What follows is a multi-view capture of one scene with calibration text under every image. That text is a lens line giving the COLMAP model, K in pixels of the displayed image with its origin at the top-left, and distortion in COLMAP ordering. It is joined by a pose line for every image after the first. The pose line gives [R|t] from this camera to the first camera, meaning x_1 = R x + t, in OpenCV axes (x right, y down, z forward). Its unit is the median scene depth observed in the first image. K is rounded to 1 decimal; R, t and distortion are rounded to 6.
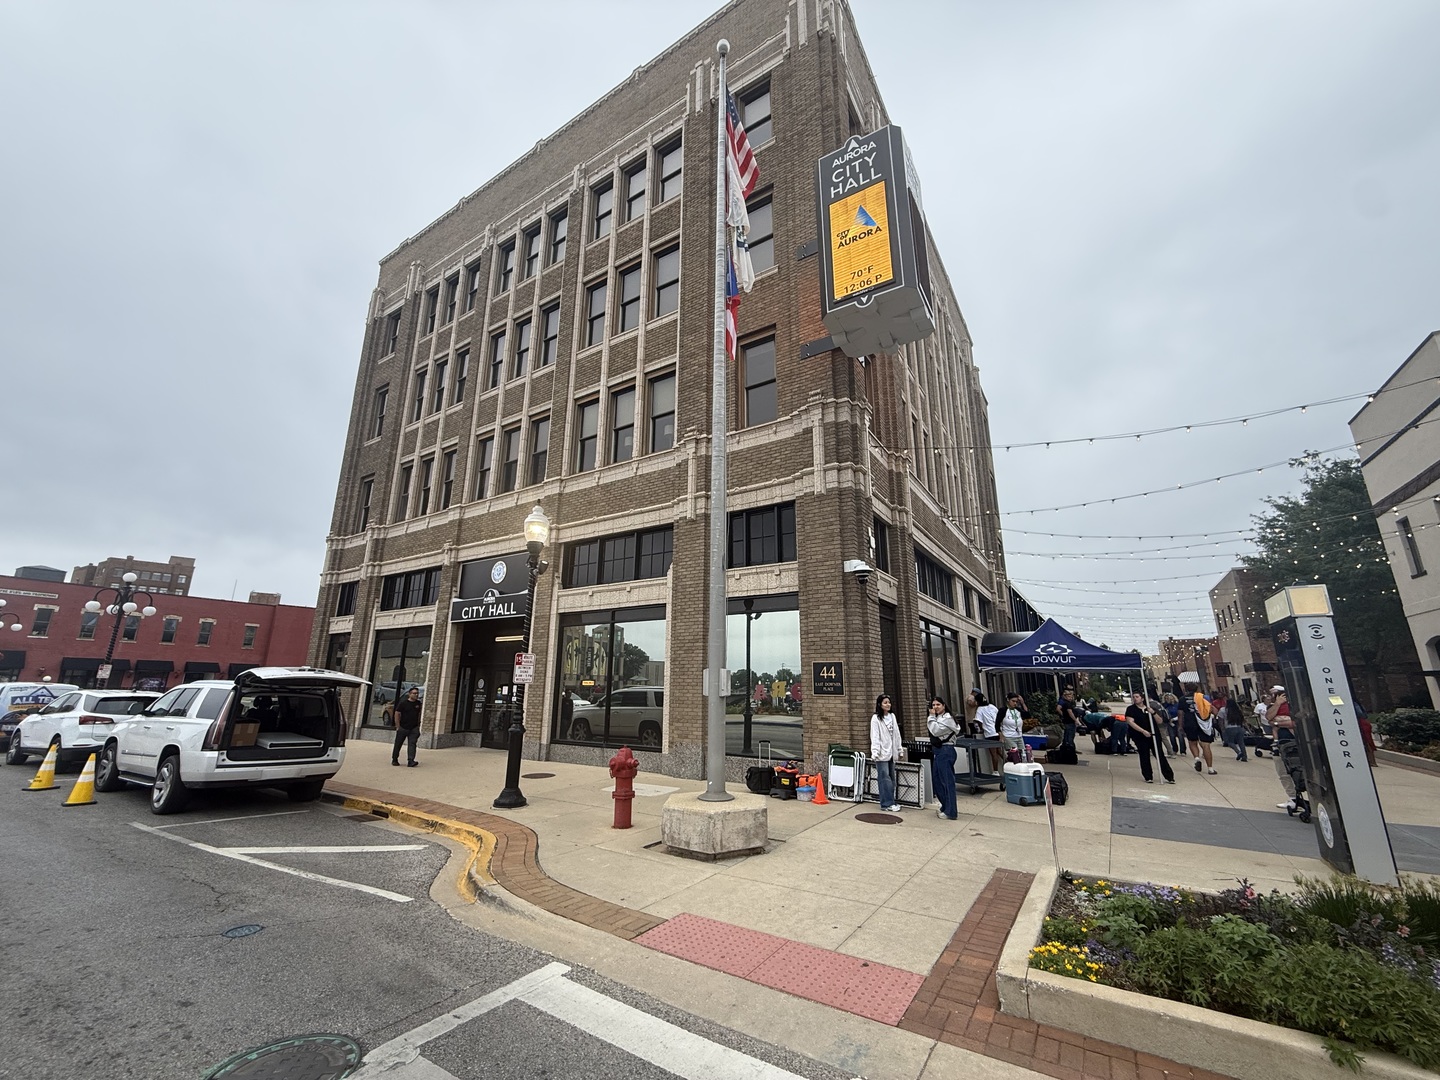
lens RADIAL K [[576.5, 0, 720.0], [0, 576.5, 540.0], [0, 0, 1]] dist [-0.000184, -0.000005]
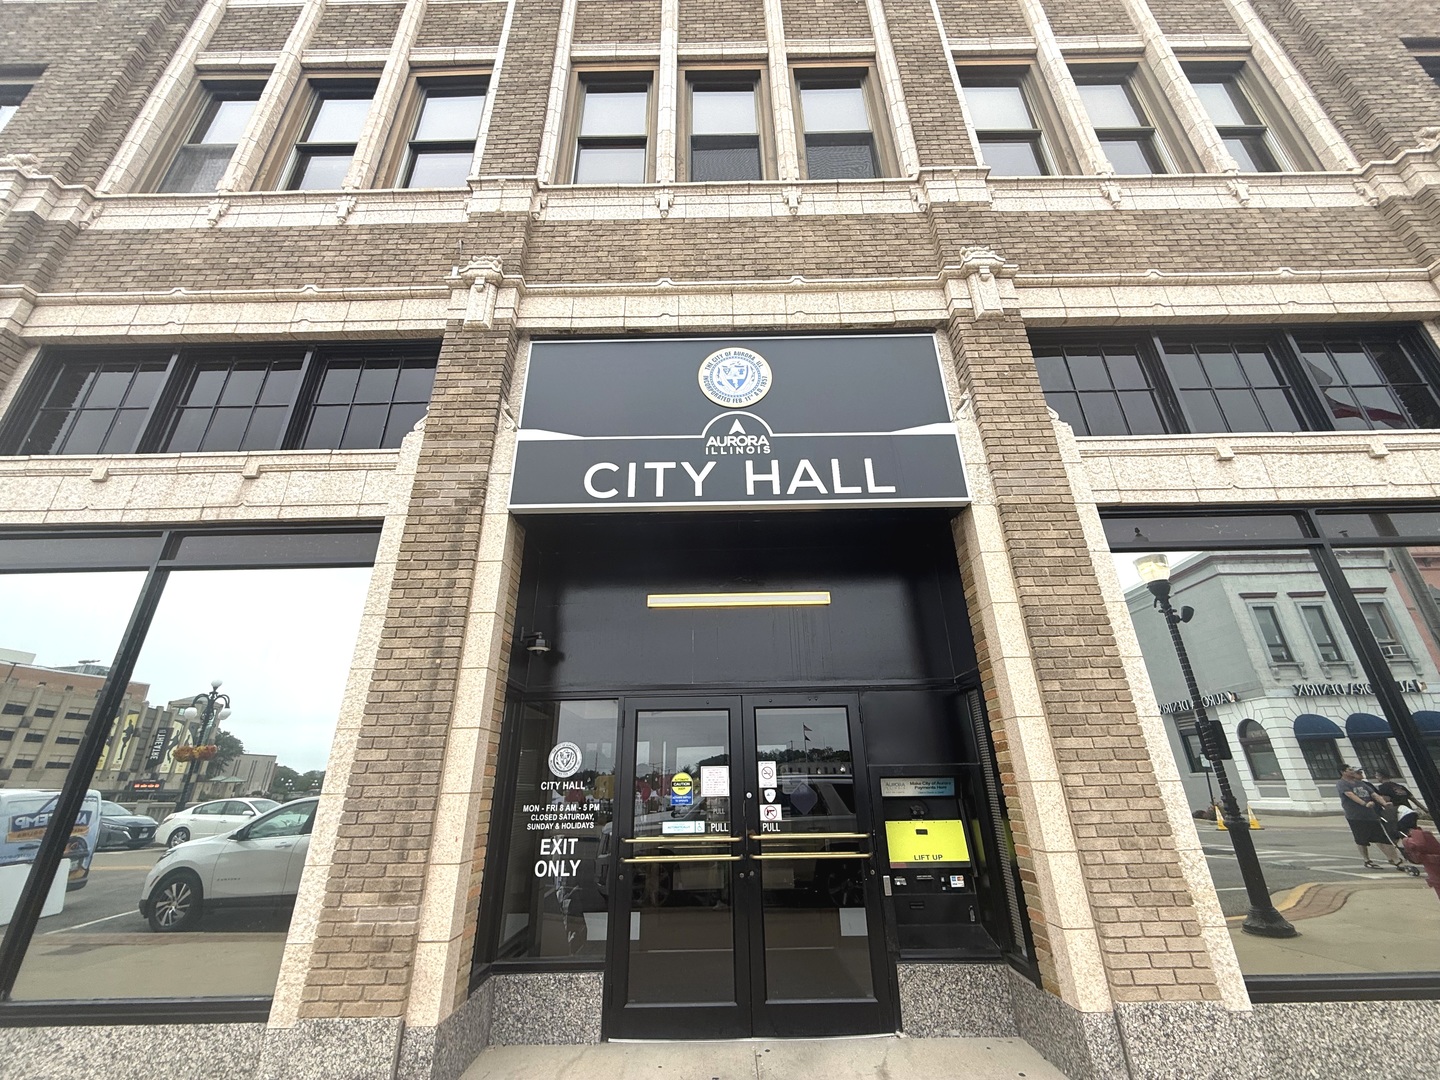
lens RADIAL K [[602.8, 0, 719.2], [0, 602.8, 524.3], [0, 0, 1]] dist [-0.000204, 0.000005]
pose [[0.843763, 0.195940, 0.499671, -0.537501], [-0.111573, 0.974676, -0.193802, 0.196883], [-0.524990, 0.107773, 0.844257, 0.744260]]
